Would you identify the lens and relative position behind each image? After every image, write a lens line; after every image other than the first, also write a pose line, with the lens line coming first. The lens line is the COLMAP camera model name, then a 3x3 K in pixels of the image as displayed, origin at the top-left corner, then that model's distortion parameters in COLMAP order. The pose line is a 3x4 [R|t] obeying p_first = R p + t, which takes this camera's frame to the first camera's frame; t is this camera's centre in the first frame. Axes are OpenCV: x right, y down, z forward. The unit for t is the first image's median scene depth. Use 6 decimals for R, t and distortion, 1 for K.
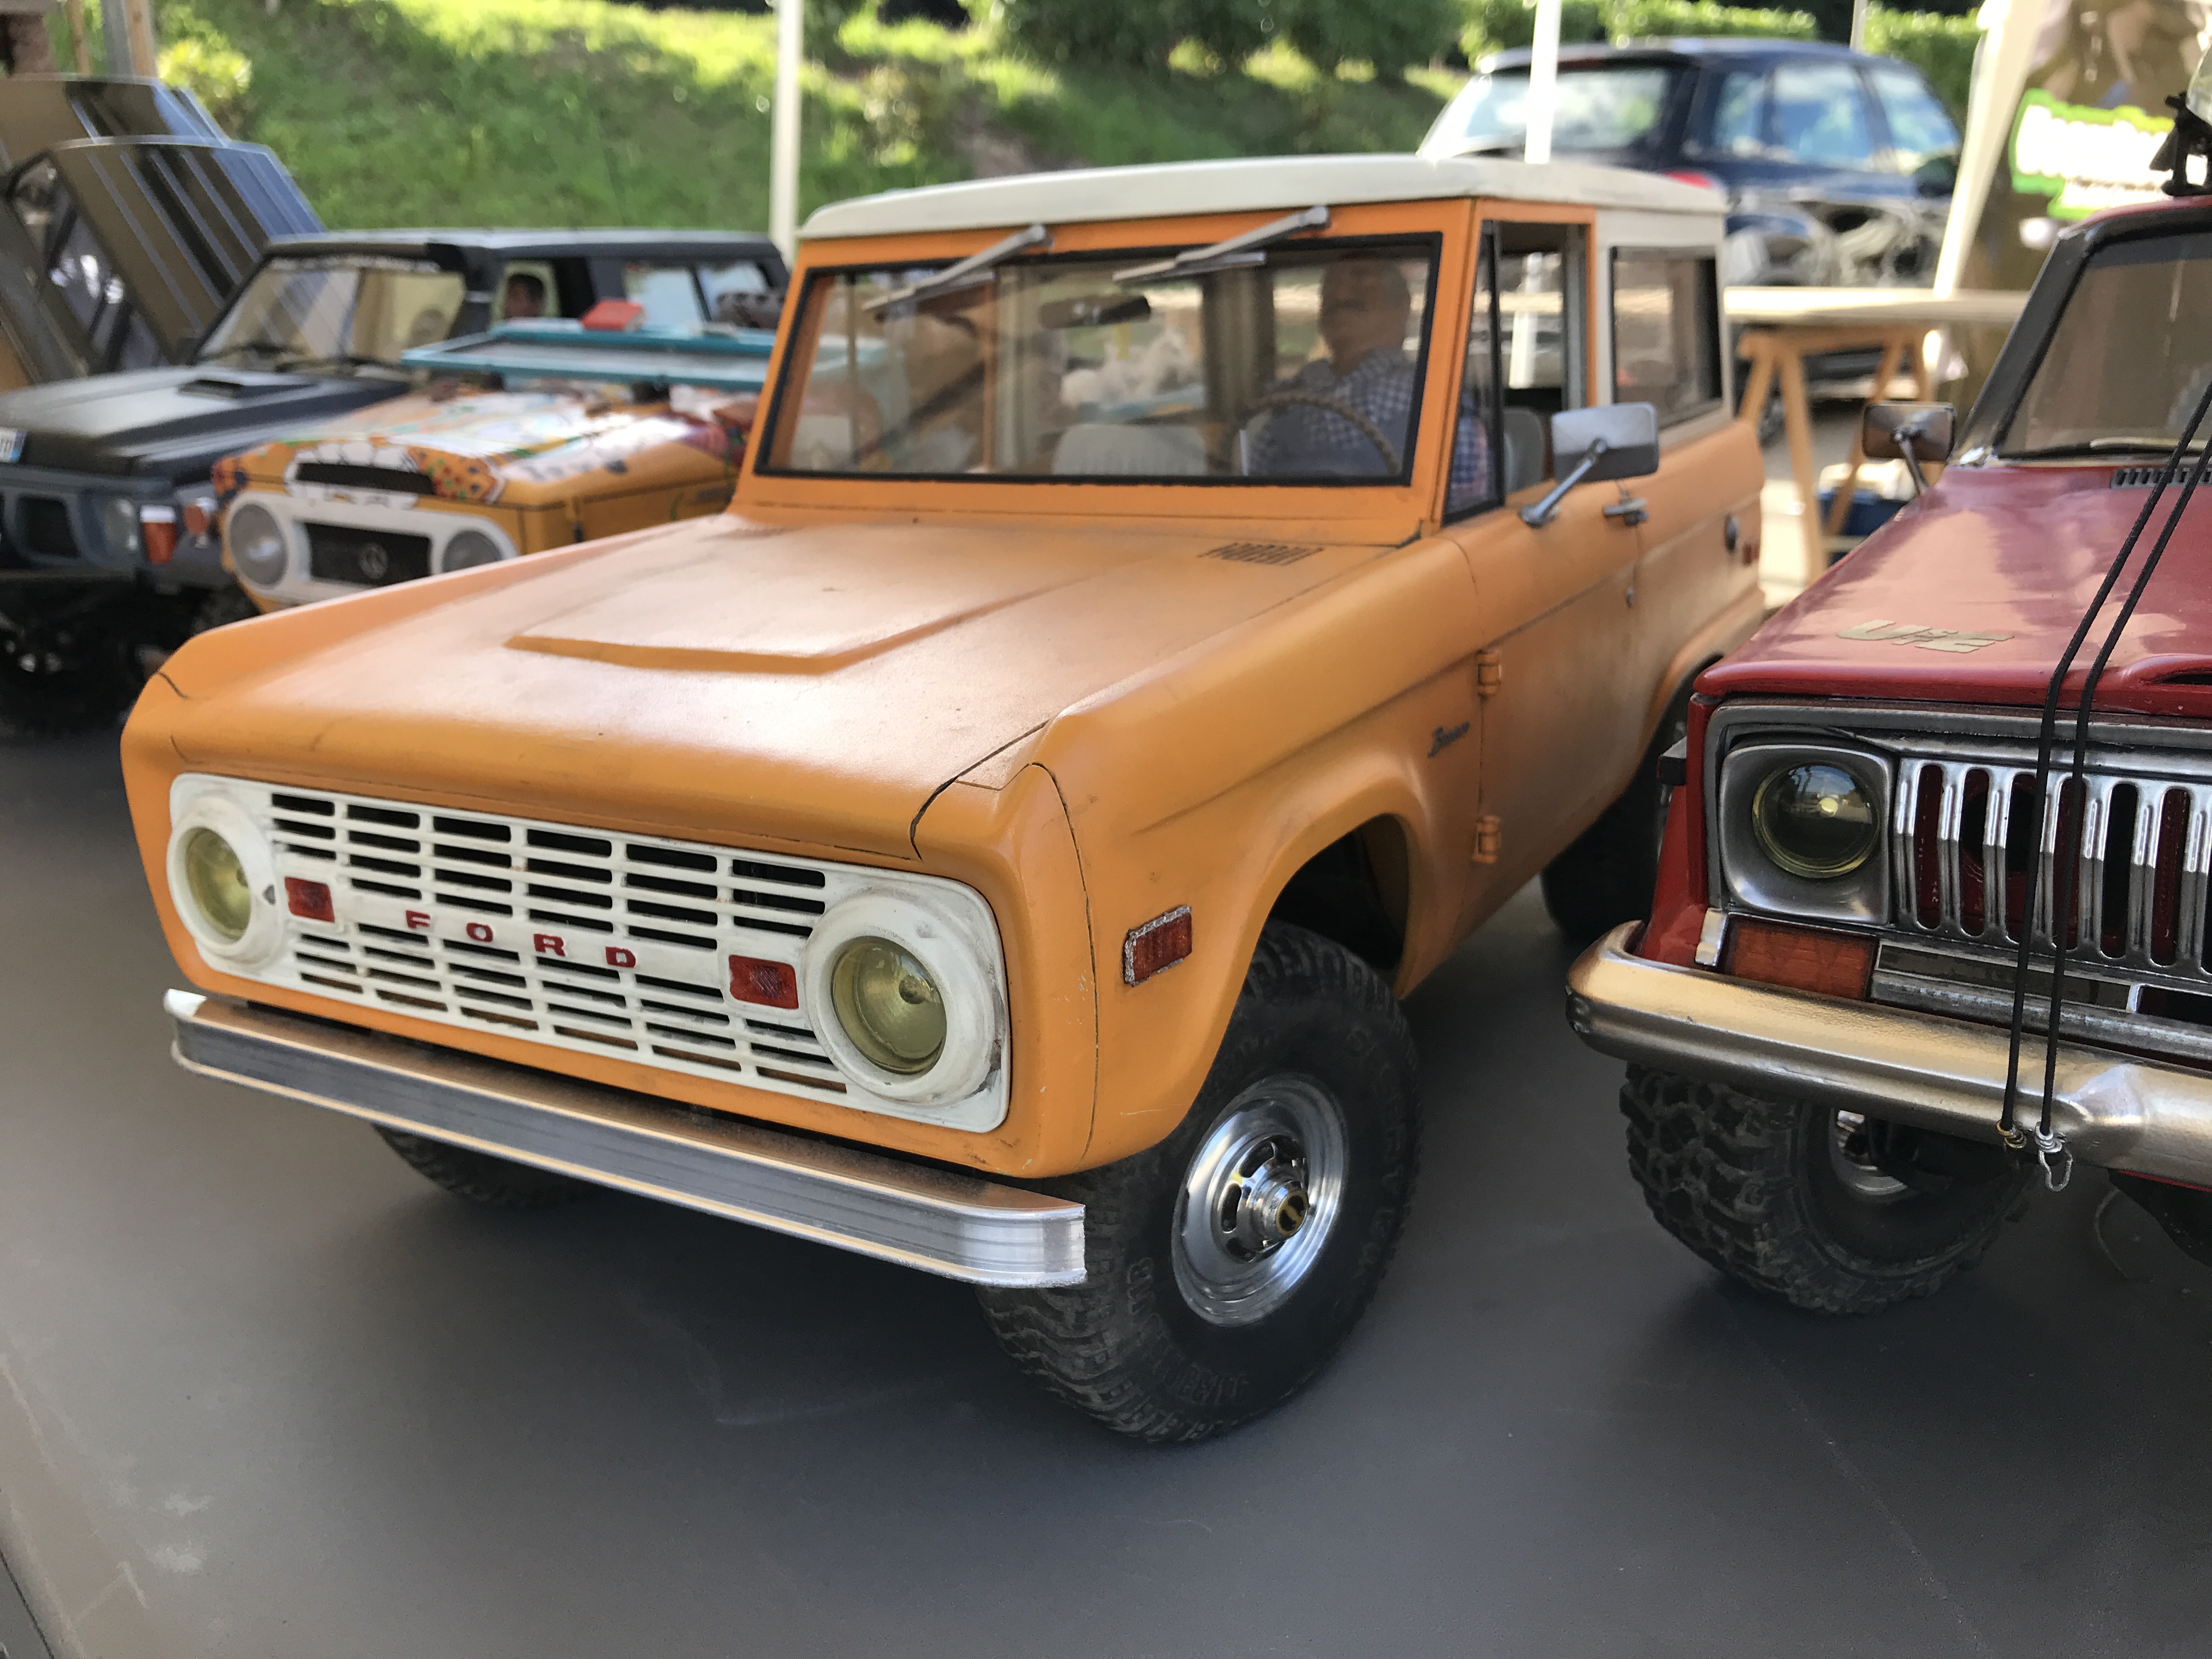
lens RADIAL K [[1841.1, 0, 1106.0], [0, 1841.1, 829.5], [0, 0, 1]] dist [-0.008625, -0.000631]
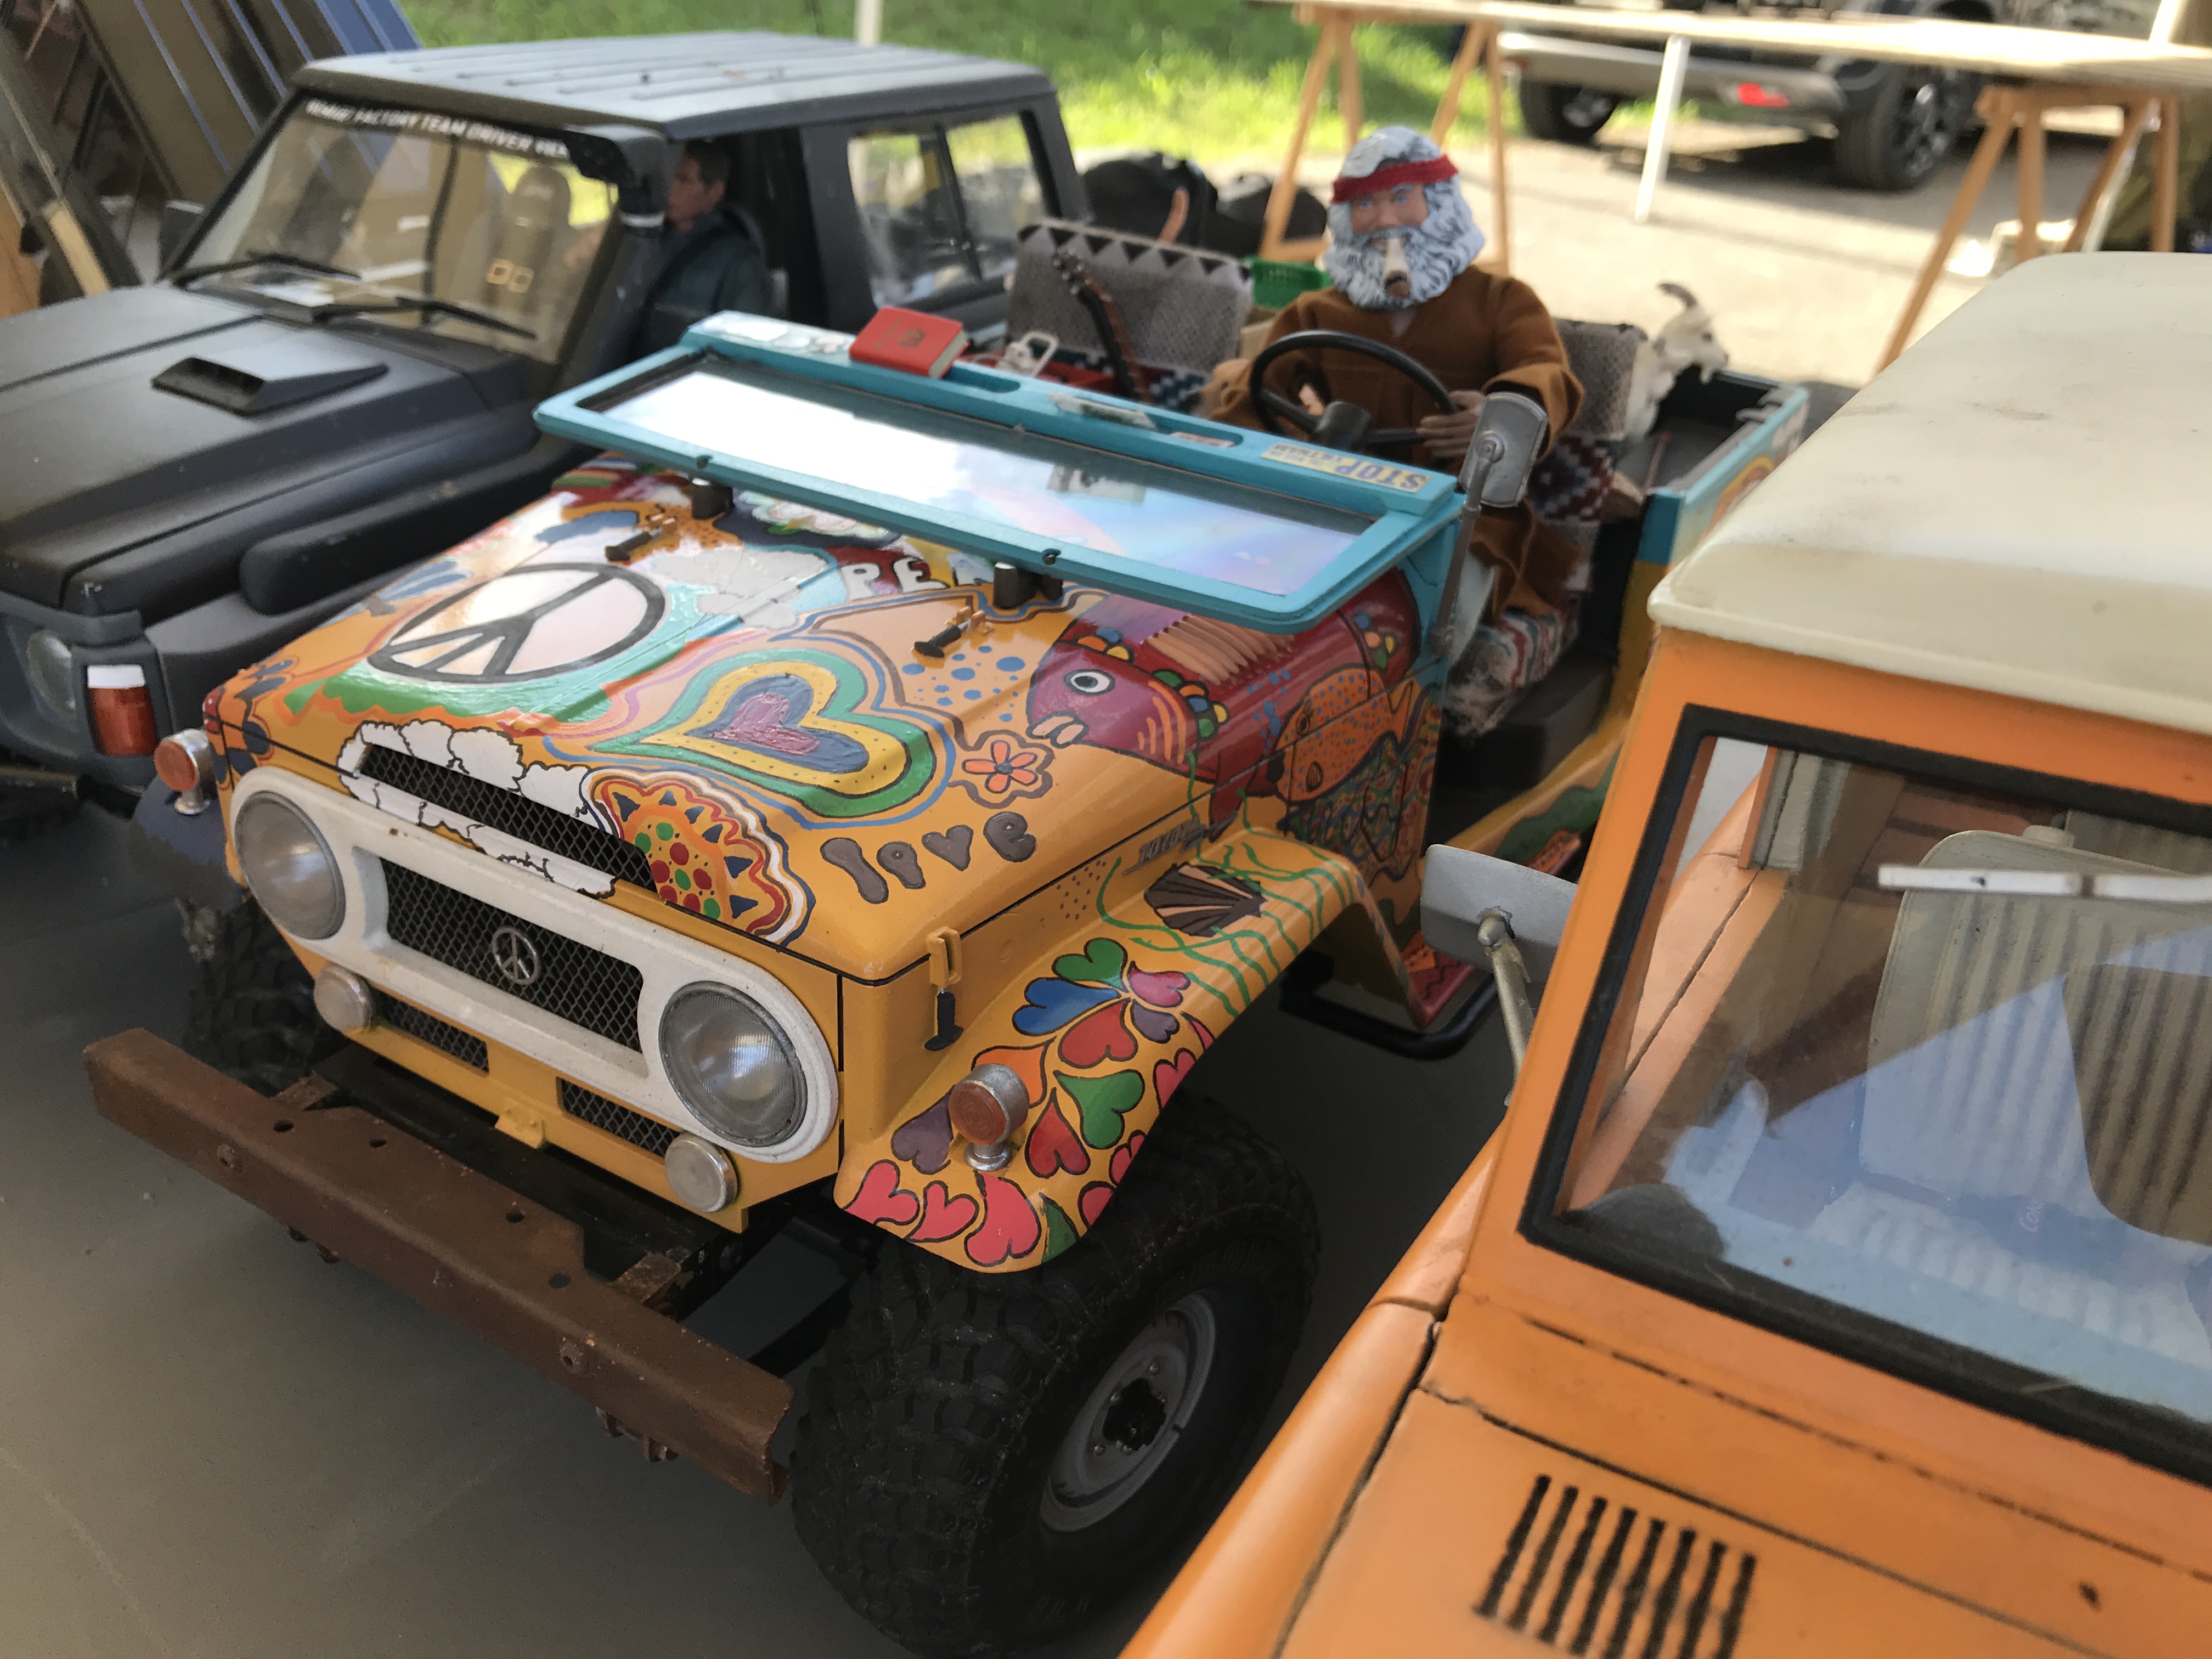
lens RADIAL K [[1841.1, 0, 1106.0], [0, 1841.1, 829.5], [0, 0, 1]] dist [-0.008625, -0.000631]
pose [[0.997831, 0.065187, -0.009162, -0.216212], [-0.062772, 0.984160, 0.165800, -0.257252], [0.019825, -0.164865, 0.986117, 0.469301]]
